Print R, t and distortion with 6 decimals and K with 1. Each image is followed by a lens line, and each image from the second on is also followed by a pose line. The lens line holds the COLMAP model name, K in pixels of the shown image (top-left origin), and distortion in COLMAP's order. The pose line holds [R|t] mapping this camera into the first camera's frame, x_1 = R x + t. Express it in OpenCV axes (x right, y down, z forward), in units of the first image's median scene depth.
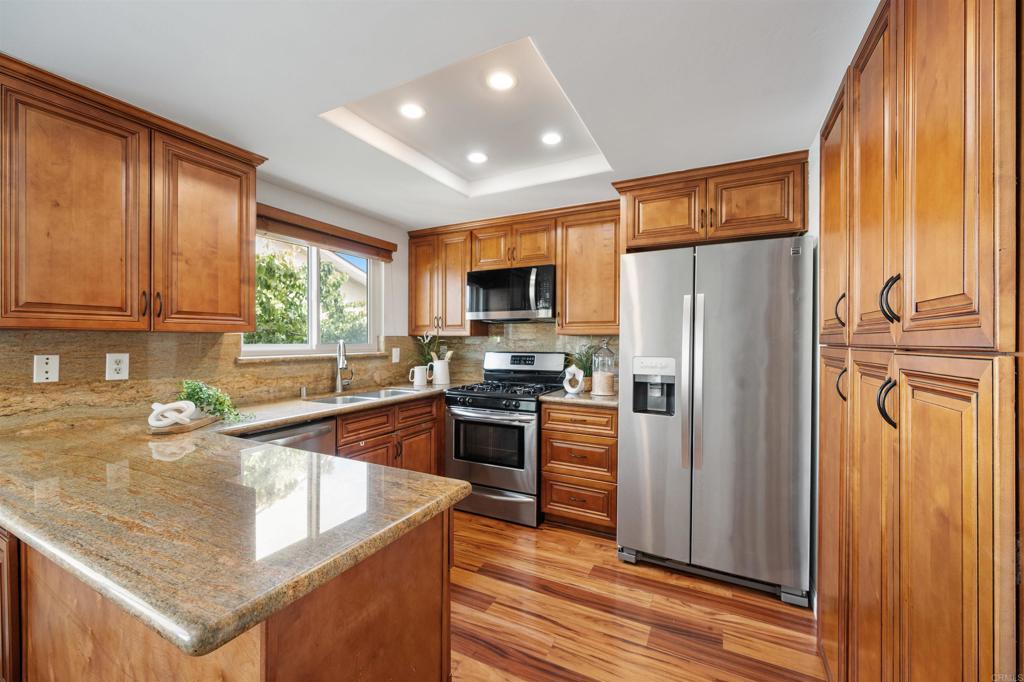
lens RADIAL K [[400.4, 0, 512.9], [0, 400.4, 342.0], [0, 0, 1]] dist [-0.001162, -0.000006]
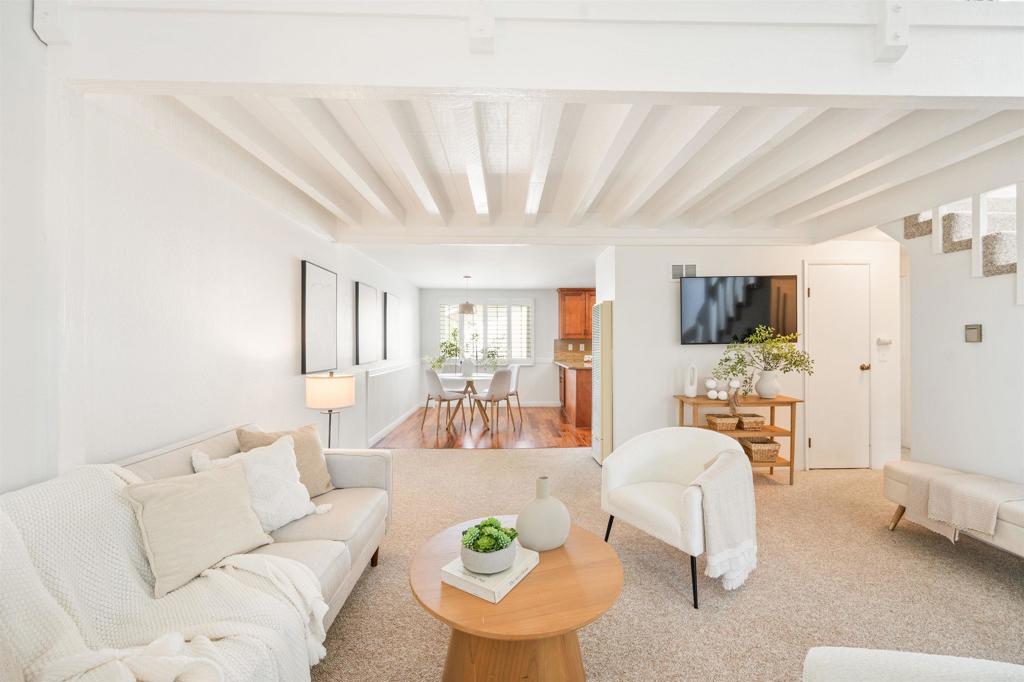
lens RADIAL K [[400.4, 0, 512.9], [0, 400.4, 342.0], [0, 0, 1]] dist [-0.001162, -0.000006]
pose [[0.471085, -0.002980, -0.882083, 1.441975], [0.006655, 0.999978, 0.000176, 0.000639], [0.882063, -0.005953, 0.471095, -0.978534]]
